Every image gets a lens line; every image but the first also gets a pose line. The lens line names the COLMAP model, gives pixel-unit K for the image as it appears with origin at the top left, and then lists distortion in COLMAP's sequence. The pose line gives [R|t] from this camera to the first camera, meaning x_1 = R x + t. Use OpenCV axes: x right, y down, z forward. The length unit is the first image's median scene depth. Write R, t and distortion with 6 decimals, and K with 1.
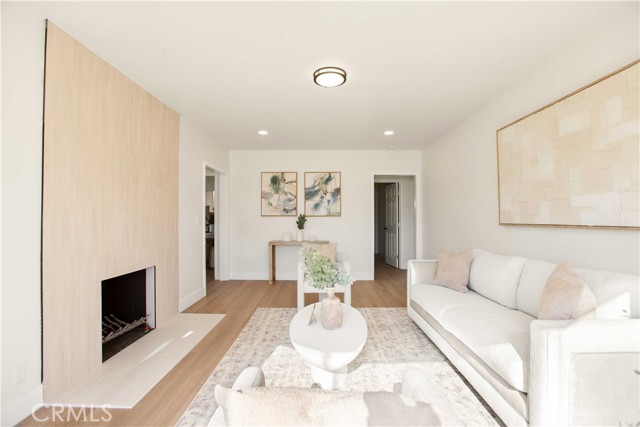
lens RADIAL K [[303.6, 0, 320.0], [0, 303.6, 213.5], [0, 0, 1]] dist [-0.004083, 0.001043]
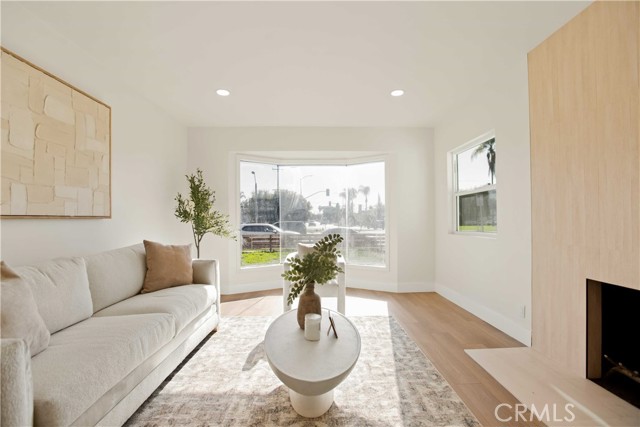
lens RADIAL K [[306.0, 0, 320.0], [0, 306.0, 213.5], [0, 0, 1]] dist [-0.024509, 0.000131]
pose [[-0.999765, 0.008896, -0.019775, 0.025319], [0.009616, 0.999284, -0.036590, 0.072883], [0.019435, -0.036772, -0.999135, 1.927656]]
